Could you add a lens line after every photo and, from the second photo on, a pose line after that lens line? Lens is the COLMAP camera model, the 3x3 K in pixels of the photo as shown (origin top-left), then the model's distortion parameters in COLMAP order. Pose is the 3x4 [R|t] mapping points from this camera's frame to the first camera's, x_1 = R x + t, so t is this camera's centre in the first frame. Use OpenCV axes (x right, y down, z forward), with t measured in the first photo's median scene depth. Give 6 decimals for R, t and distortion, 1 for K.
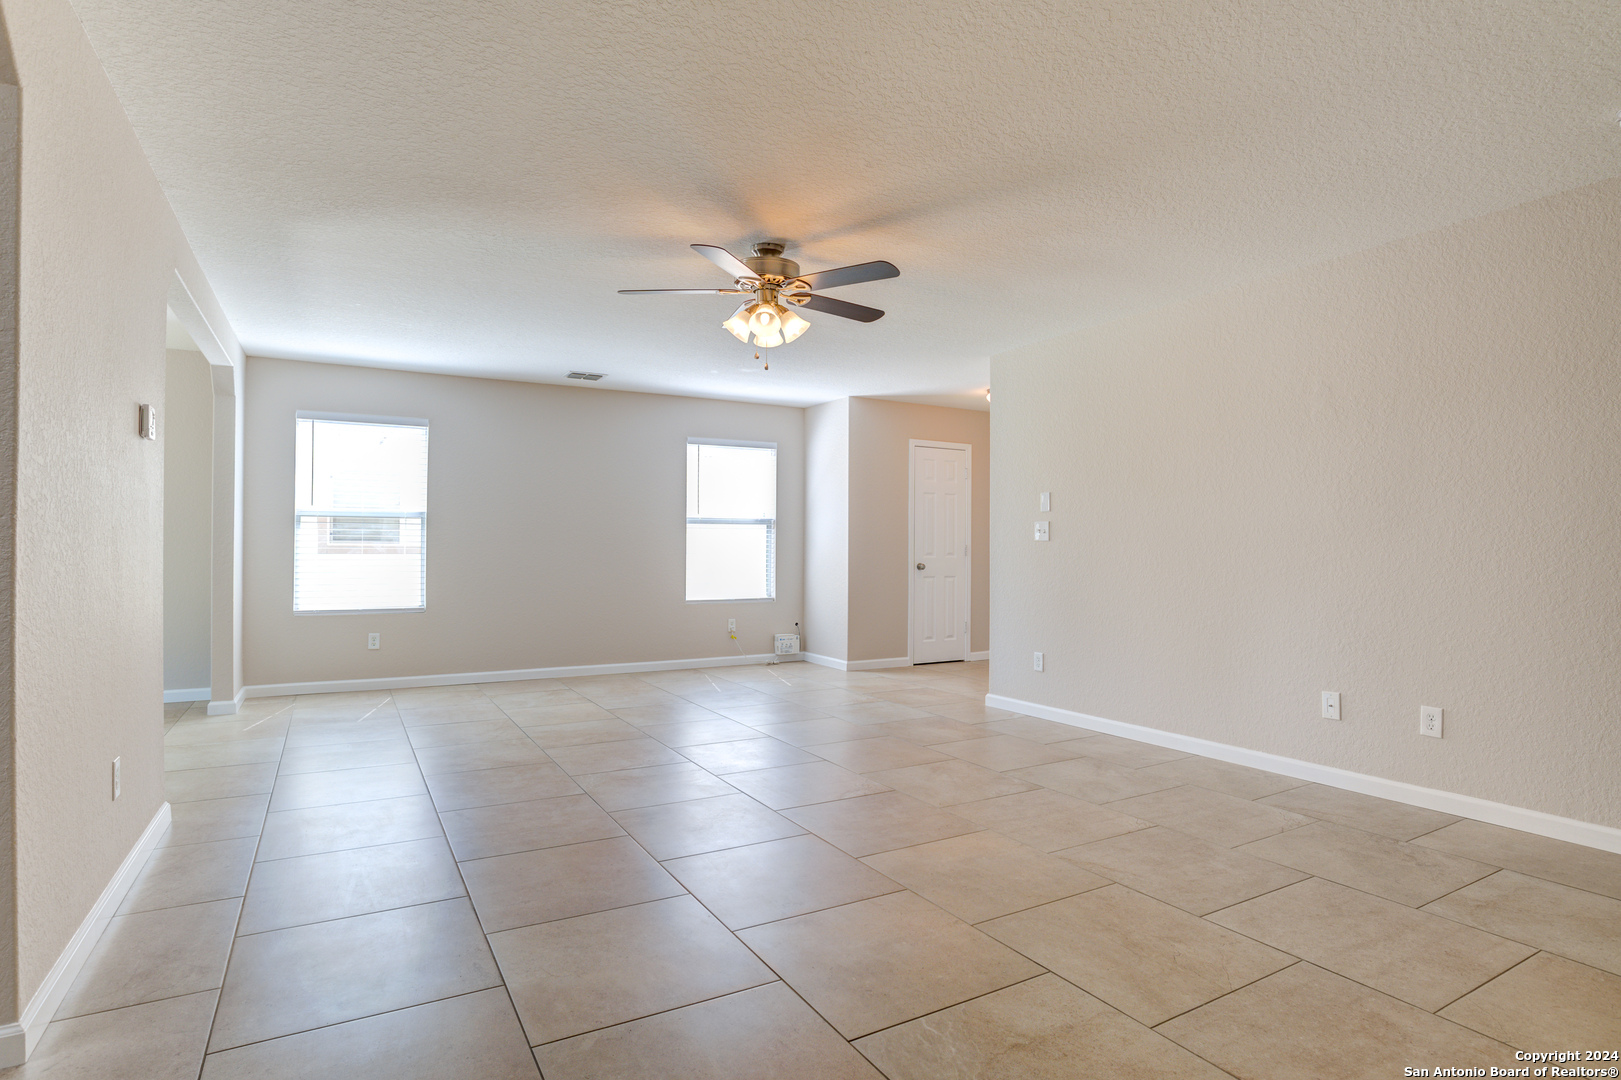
lens RADIAL K [[843.2, 0, 812.8], [0, 843.2, 546.2], [0, 0, 1]] dist [-0.066276, 0.026538]
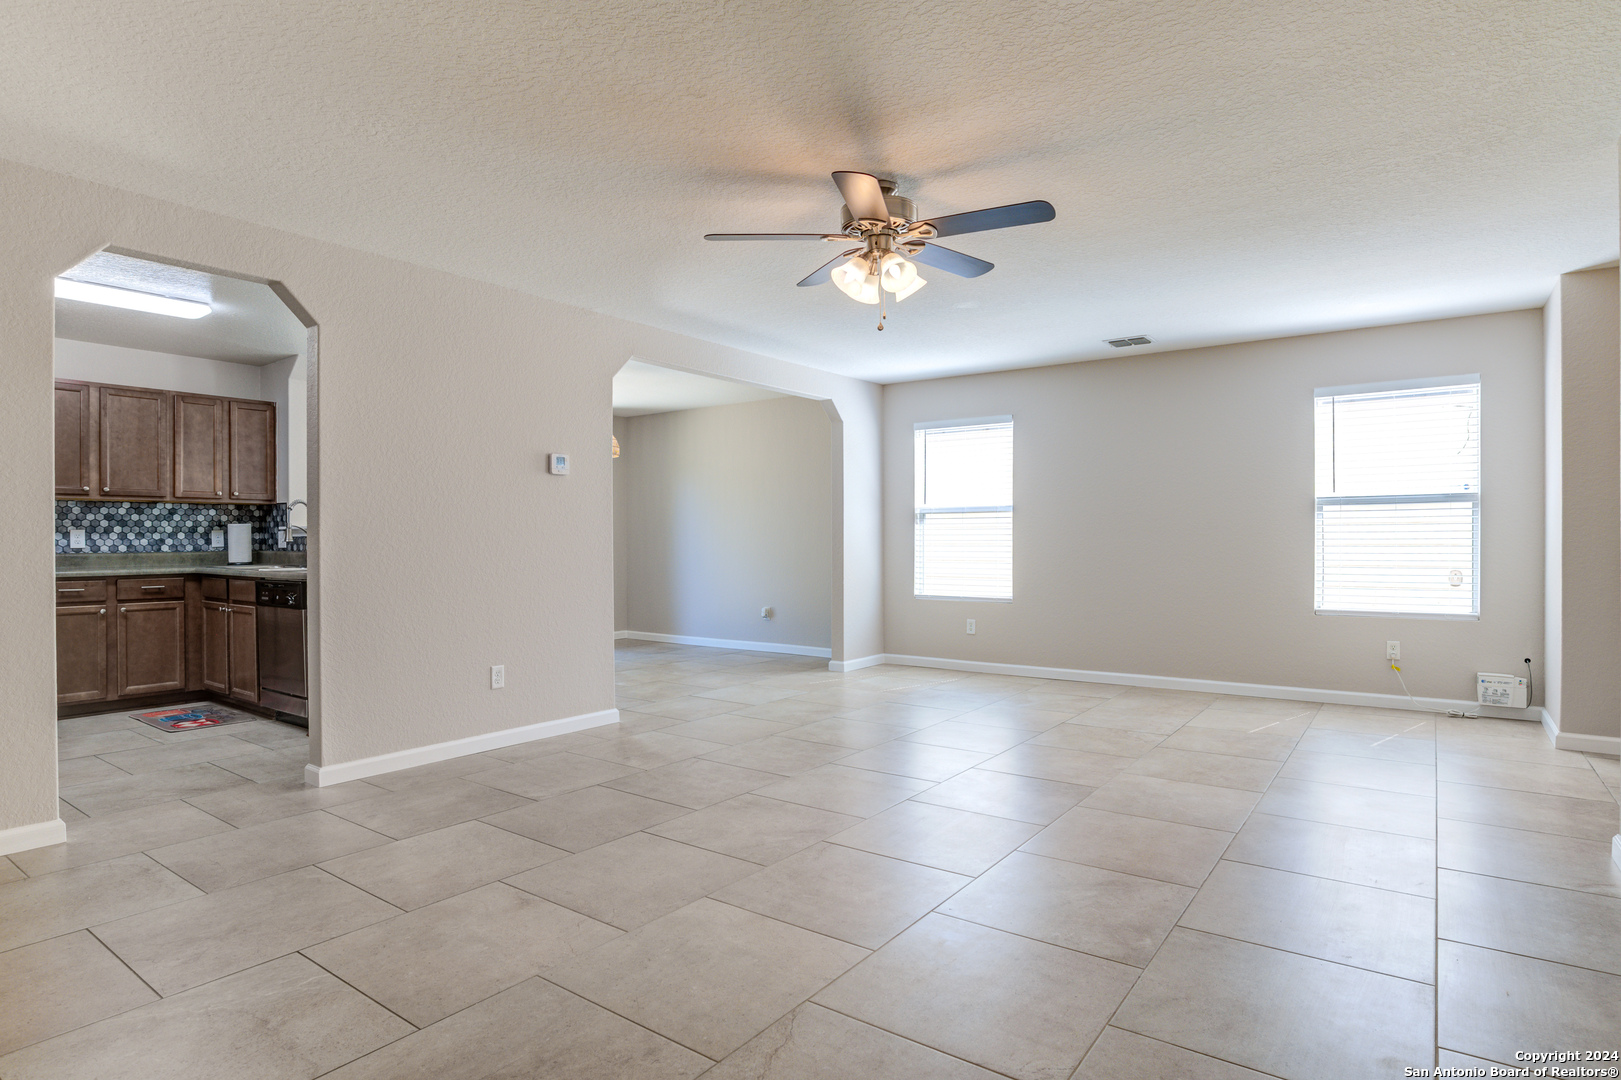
lens RADIAL K [[875.5, 0, 810.5], [0, 875.5, 544.9], [0, 0, 1]] dist [-0.058104, 0.023867]
pose [[0.403222, 0.000333, -0.915102, 0.446339], [0.008053, 0.999960, 0.003912, 0.001494], [0.915067, -0.008947, 0.403203, 0.355697]]
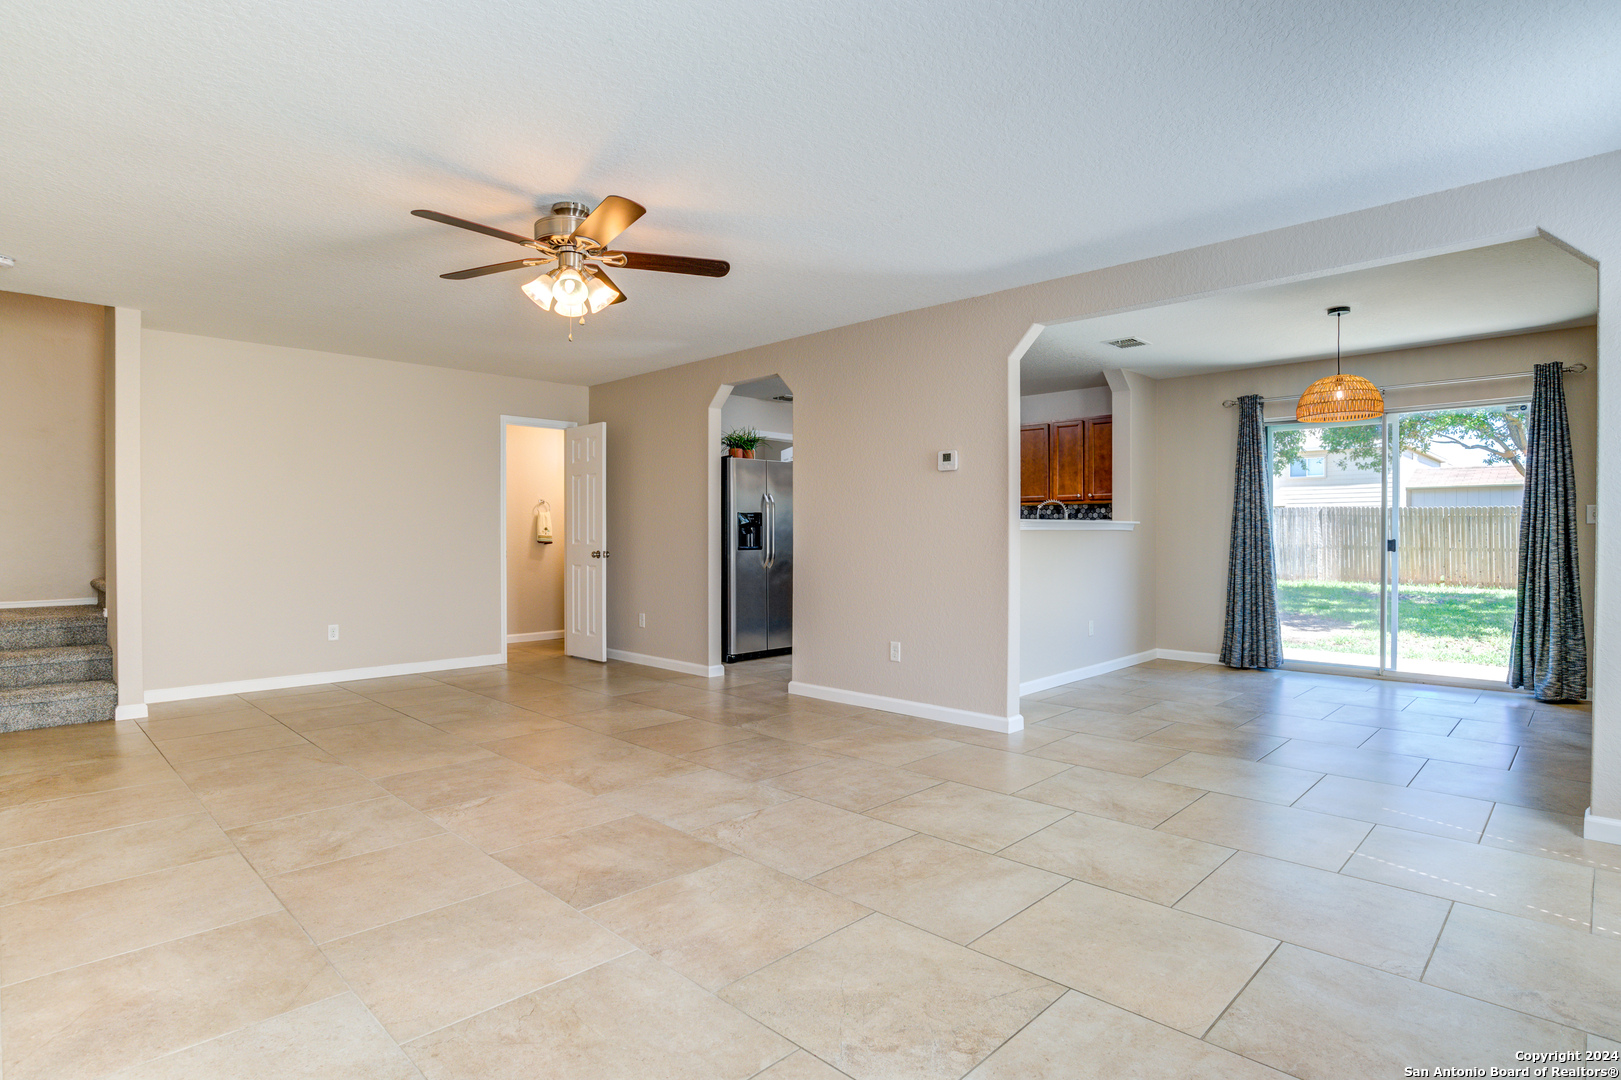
lens RADIAL K [[843.2, 0, 812.8], [0, 843.2, 546.2], [0, 0, 1]] dist [-0.066276, 0.026538]
pose [[-0.963573, 0.001102, -0.267443, -0.041490], [-0.001911, 0.999938, 0.011006, 0.000708], [0.267438, 0.011116, -0.963511, 1.205356]]
